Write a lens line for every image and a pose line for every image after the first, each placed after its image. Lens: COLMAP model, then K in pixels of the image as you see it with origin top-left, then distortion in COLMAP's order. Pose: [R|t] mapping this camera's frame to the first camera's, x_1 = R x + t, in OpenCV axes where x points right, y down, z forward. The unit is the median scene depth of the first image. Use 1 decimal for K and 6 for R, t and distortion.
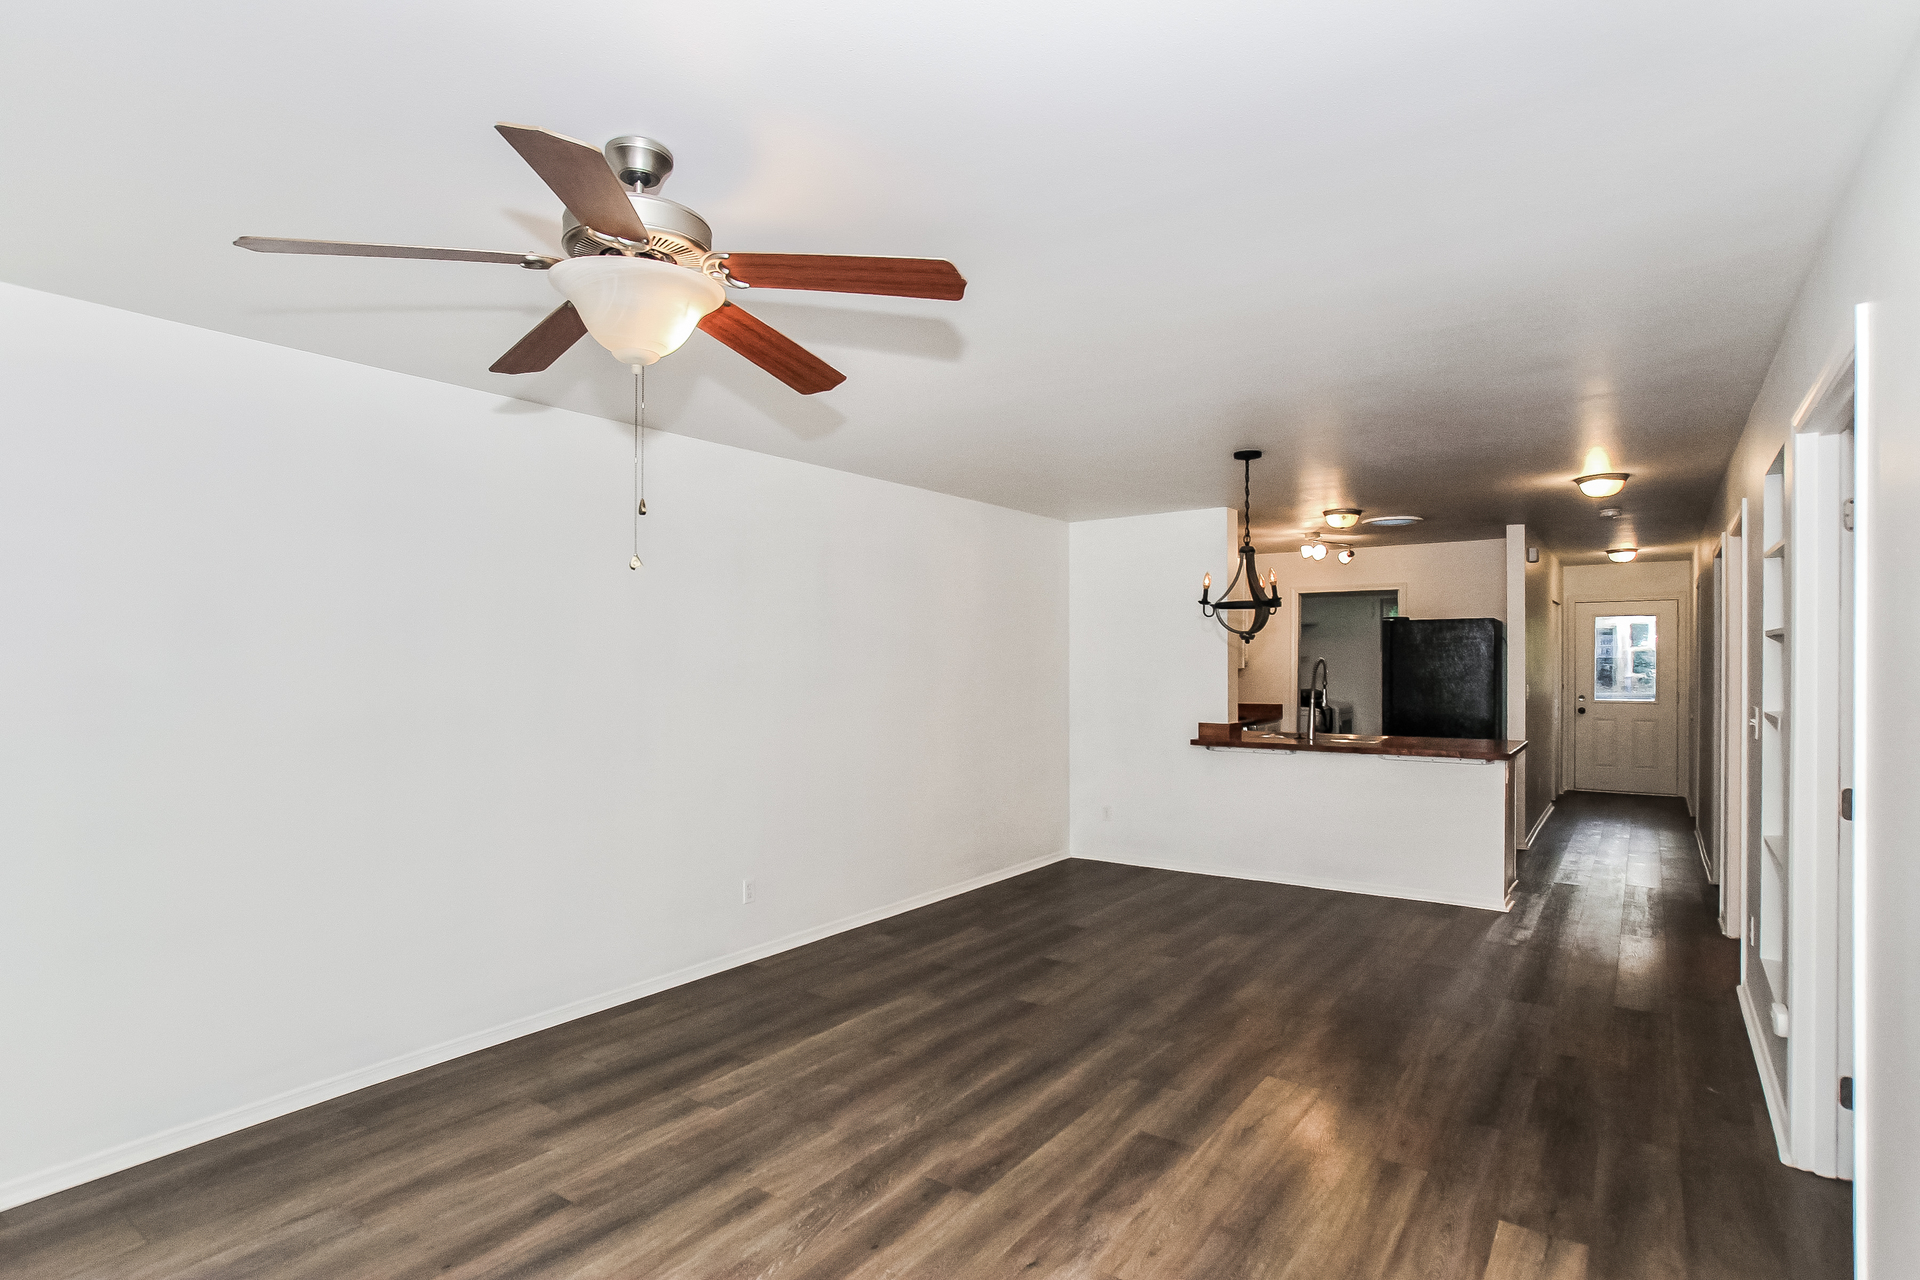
lens RADIAL K [[962.0, 0, 954.0], [0, 962.0, 658.8], [0, 0, 1]] dist [-0.024904, 0.004691]
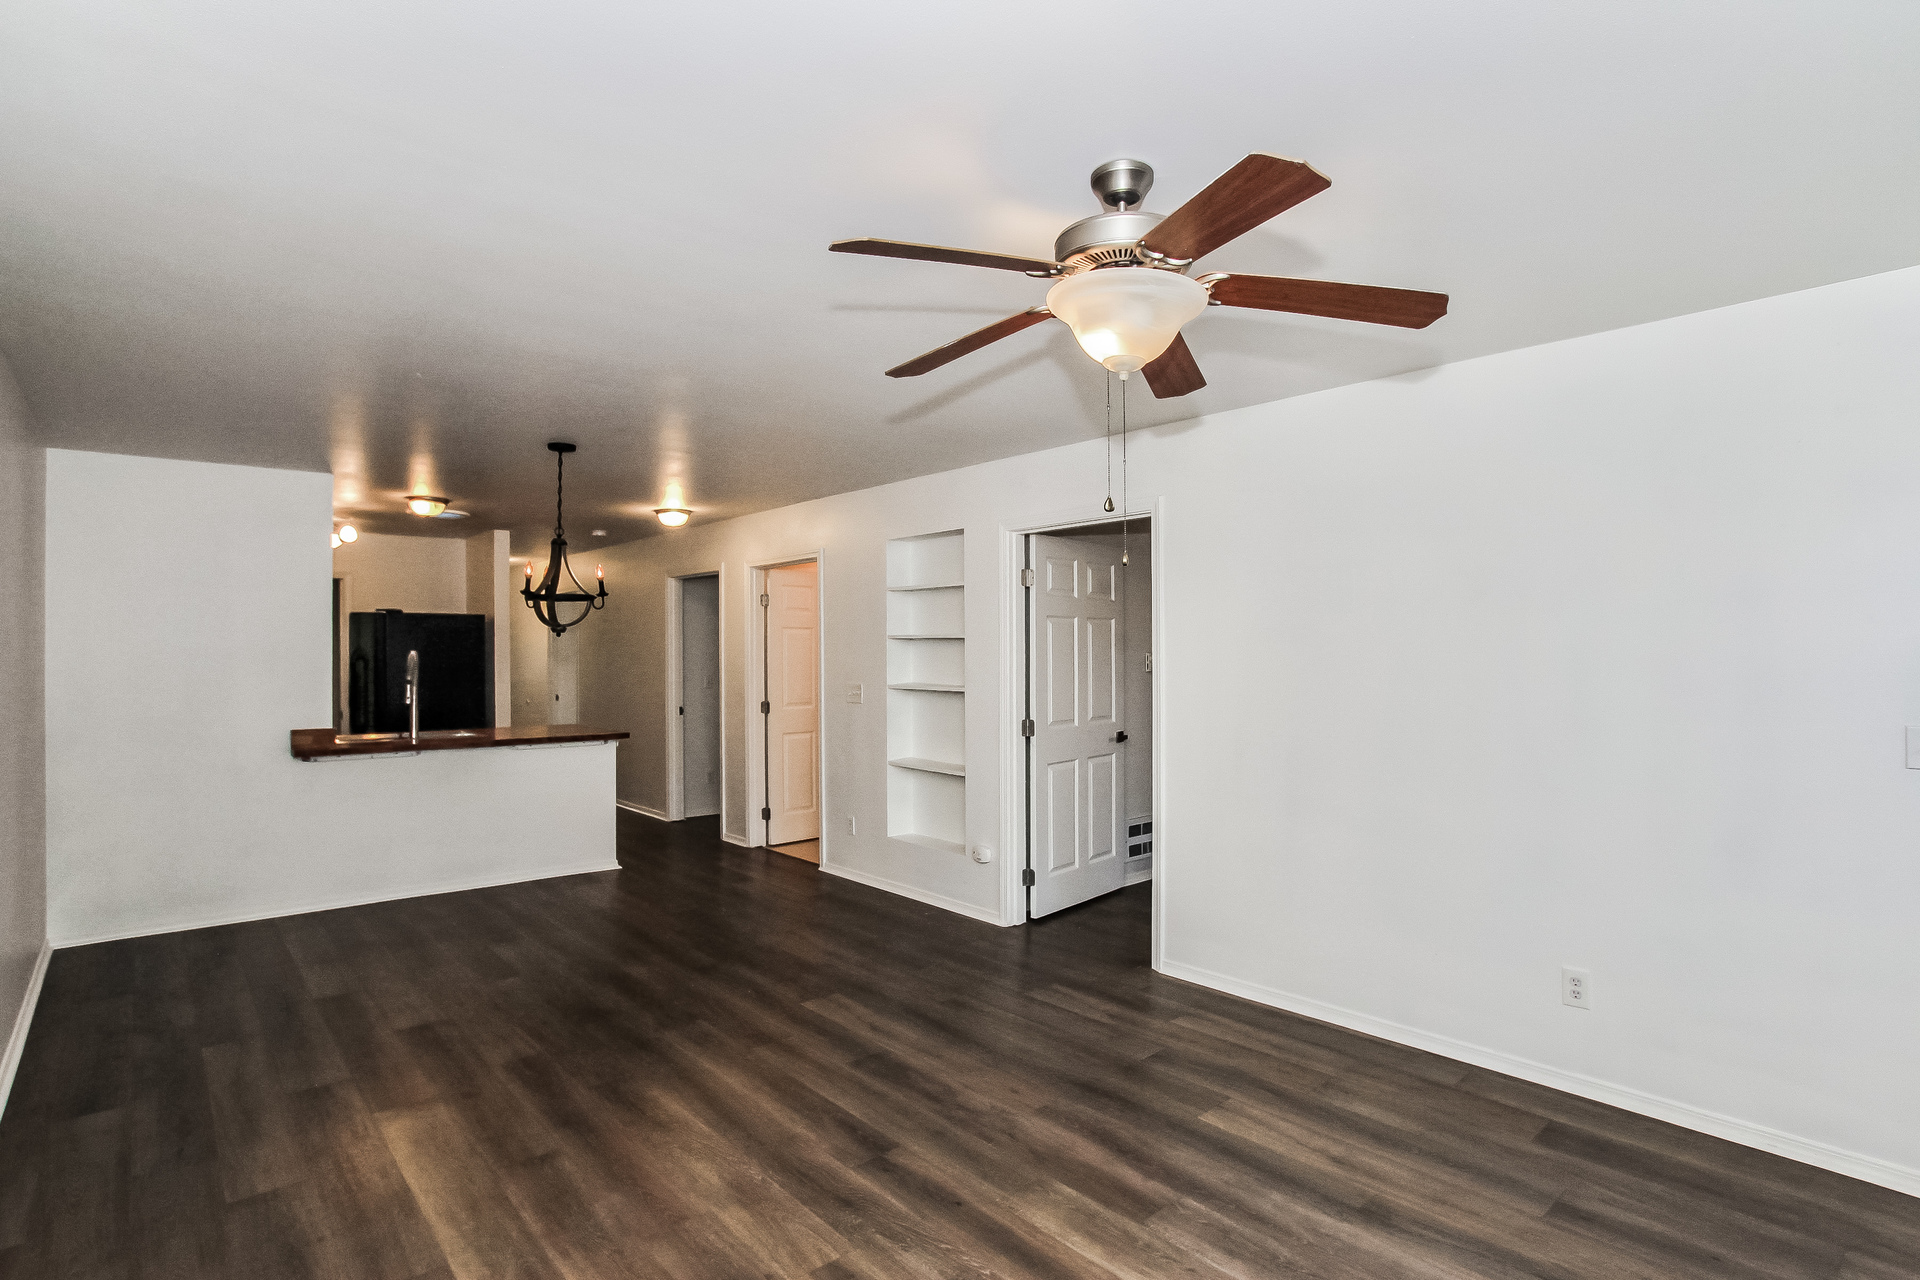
lens RADIAL K [[962.0, 0, 954.6], [0, 962.0, 646.3], [0, 0, 1]] dist [-0.024904, 0.004691]
pose [[0.242600, 0.008582, 0.970088, -0.556728], [-0.005356, 0.999957, -0.007507, -0.001170], [-0.970112, -0.003374, 0.242636, 0.366938]]
